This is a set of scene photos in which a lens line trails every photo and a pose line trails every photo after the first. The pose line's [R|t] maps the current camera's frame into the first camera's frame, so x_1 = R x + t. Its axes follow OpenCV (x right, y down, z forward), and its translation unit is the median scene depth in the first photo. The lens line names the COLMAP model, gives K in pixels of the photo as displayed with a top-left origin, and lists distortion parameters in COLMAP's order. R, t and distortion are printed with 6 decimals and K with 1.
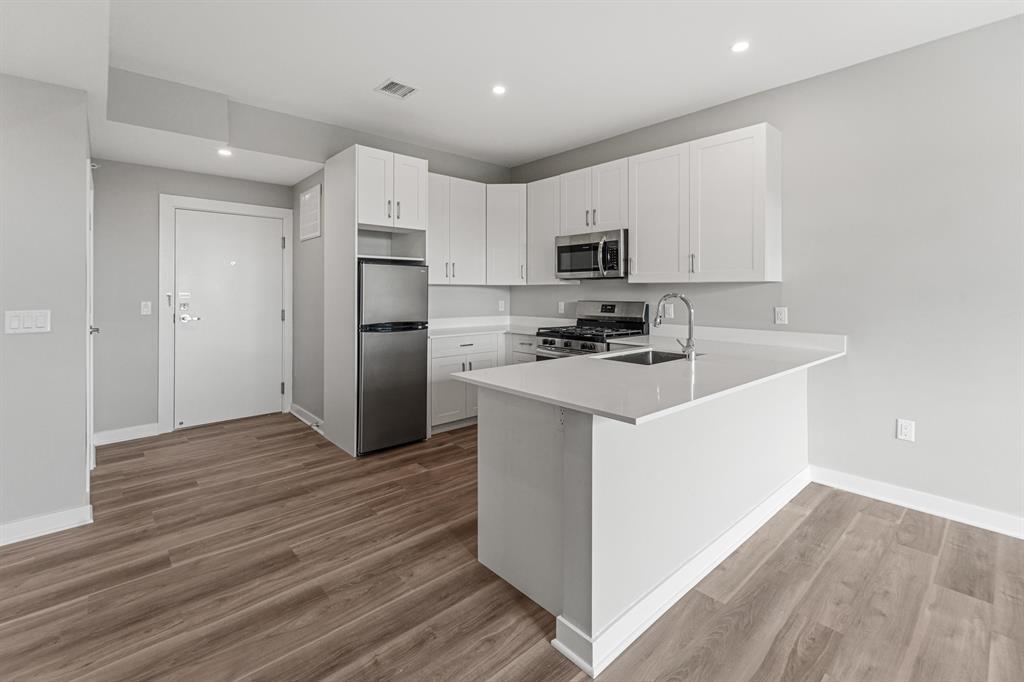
lens RADIAL K [[449.1, 0, 498.2], [0, 449.1, 292.2], [0, 0, 1]] dist [0.003555, 0.000739]
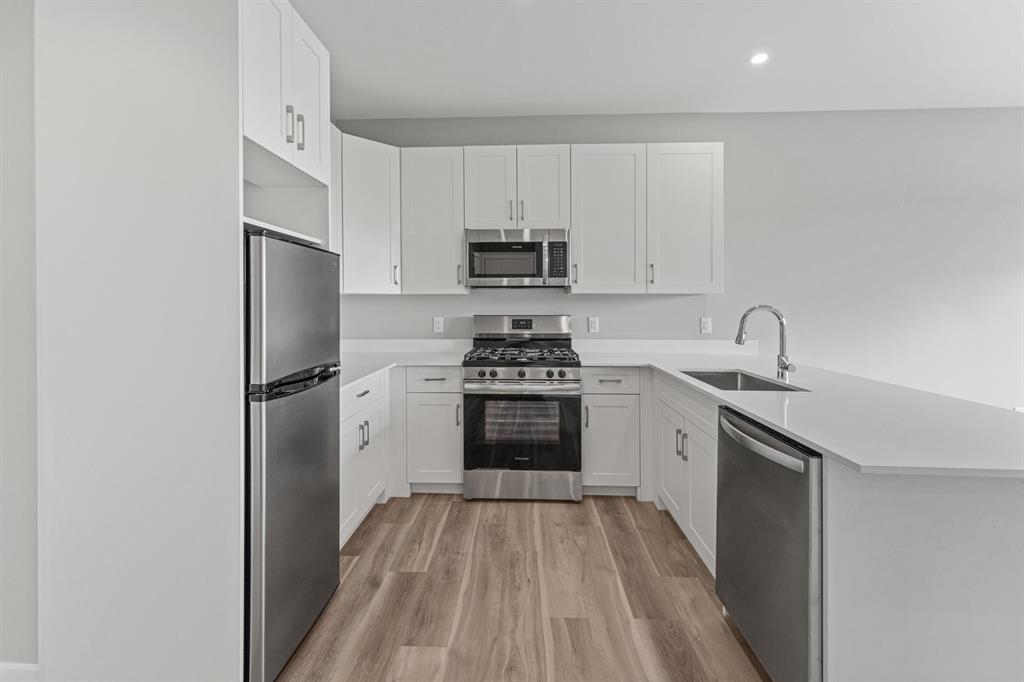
lens RADIAL K [[447.5, 0, 503.2], [0, 447.5, 305.2], [0, 0, 1]] dist [0.002101, 0.000204]
pose [[0.691612, -0.005049, 0.722252, -0.462060], [0.001727, 0.999984, 0.005337, -0.003229], [-0.722267, -0.002444, 0.691610, 0.570326]]
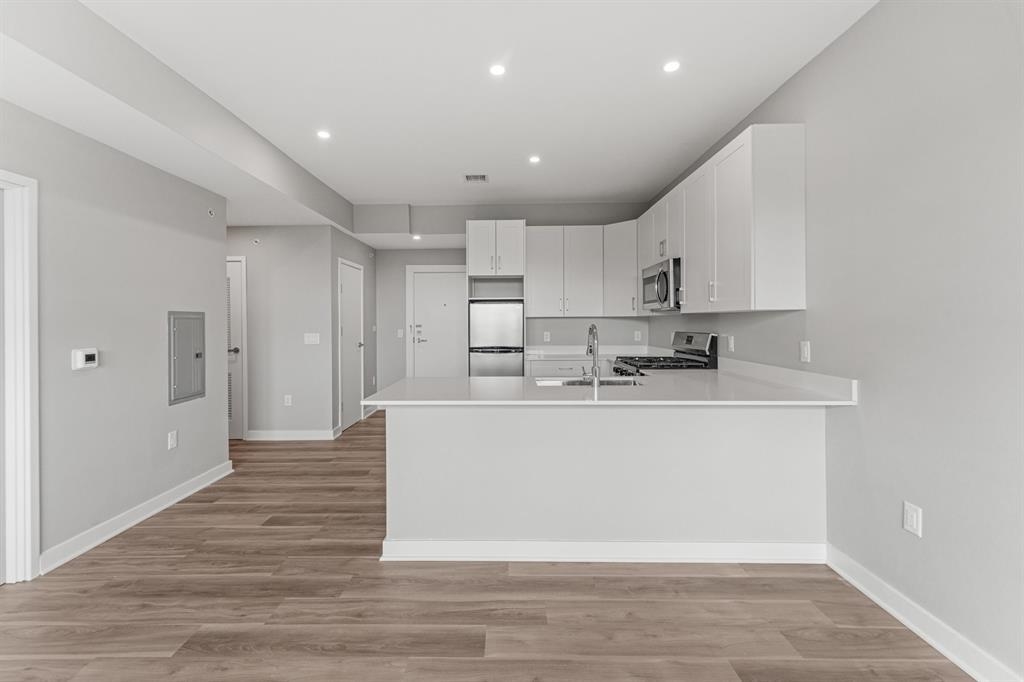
lens RADIAL K [[431.2, 0, 500.3], [0, 431.2, 321.7], [0, 0, 1]] dist [0.002393, 0.000306]
pose [[0.744467, -0.006239, -0.667630, 0.695837], [0.005425, 0.999980, -0.003296, -0.002260], [0.667637, -0.001168, 0.744486, 0.053823]]
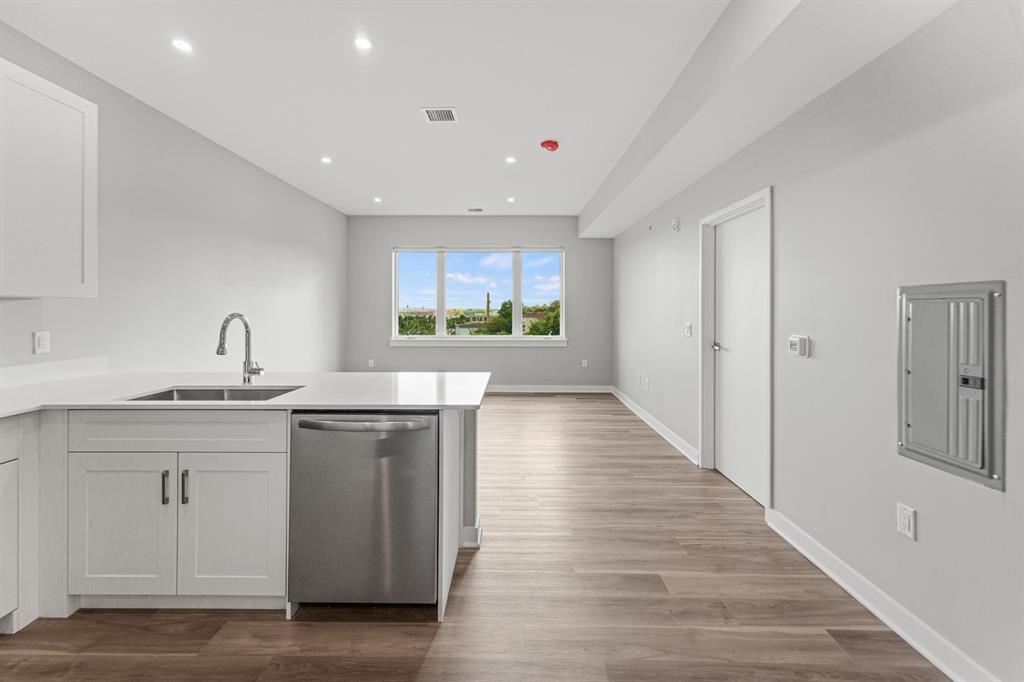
lens RADIAL K [[447.5, 0, 503.2], [0, 447.5, 305.2], [0, 0, 1]] dist [0.002101, 0.000204]
pose [[-0.749190, 0.004865, 0.662337, -0.449014], [0.000490, 0.999977, -0.006790, -0.005739], [-0.662355, -0.004762, -0.749175, 0.991267]]
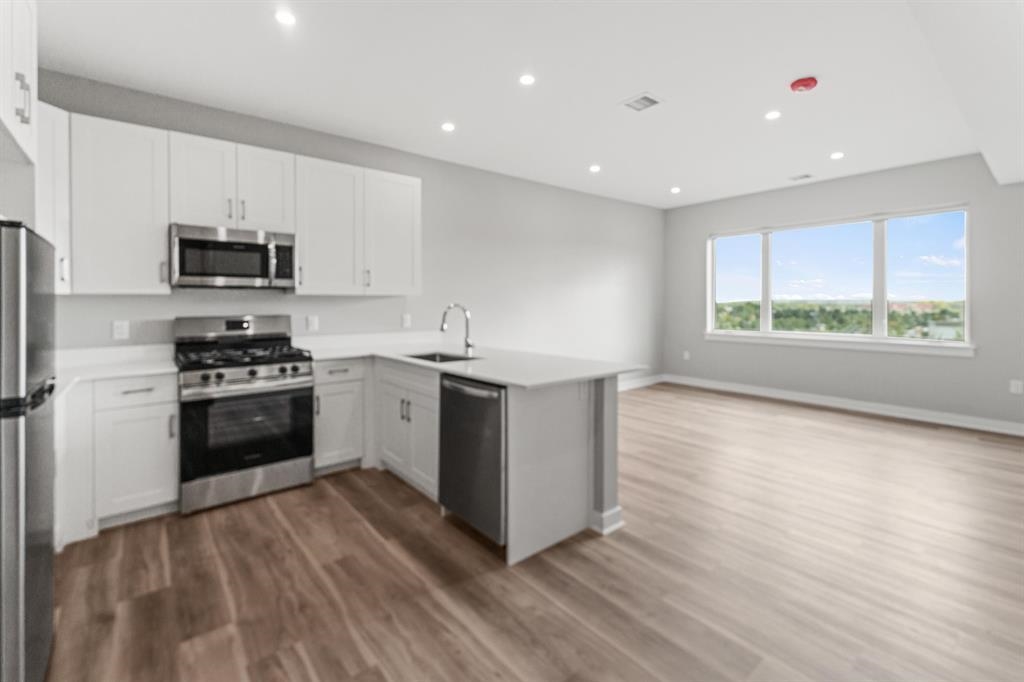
lens RADIAL K [[448.7, 0, 506.1], [0, 448.7, 300.6], [0, 0, 1]] dist [0.002823, 0.000394]
pose [[0.037347, 0.003235, 0.999297, -0.674632], [0.006738, 0.999971, -0.003489, -0.001695], [-0.999280, 0.006864, 0.037324, 0.609104]]
